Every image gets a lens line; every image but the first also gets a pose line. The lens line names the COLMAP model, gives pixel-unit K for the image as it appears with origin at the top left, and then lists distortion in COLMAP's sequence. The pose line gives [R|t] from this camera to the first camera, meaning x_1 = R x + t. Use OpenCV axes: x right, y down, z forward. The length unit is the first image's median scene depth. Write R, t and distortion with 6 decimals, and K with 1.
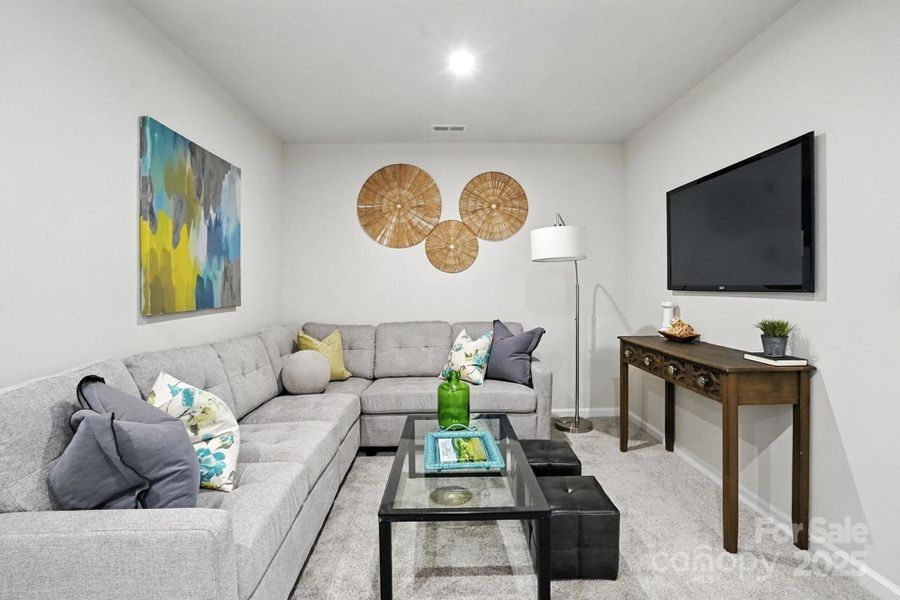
lens RADIAL K [[426.3, 0, 451.3], [0, 426.3, 295.6], [0, 0, 1]] dist [-0.057985, 0.028722]
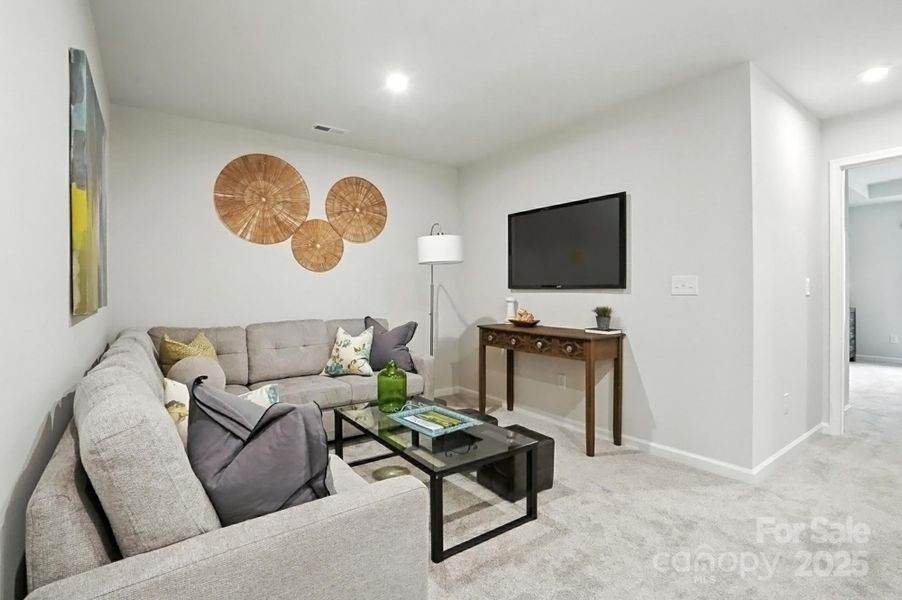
lens RADIAL K [[427.2, 0, 452.3], [0, 427.2, 295.6], [0, 0, 1]] dist [-0.057985, 0.028722]
pose [[0.829156, -0.003610, 0.559006, -0.338208], [0.007807, 0.999956, -0.005124, 0.012113], [-0.558963, 0.008613, 0.829148, -0.009446]]
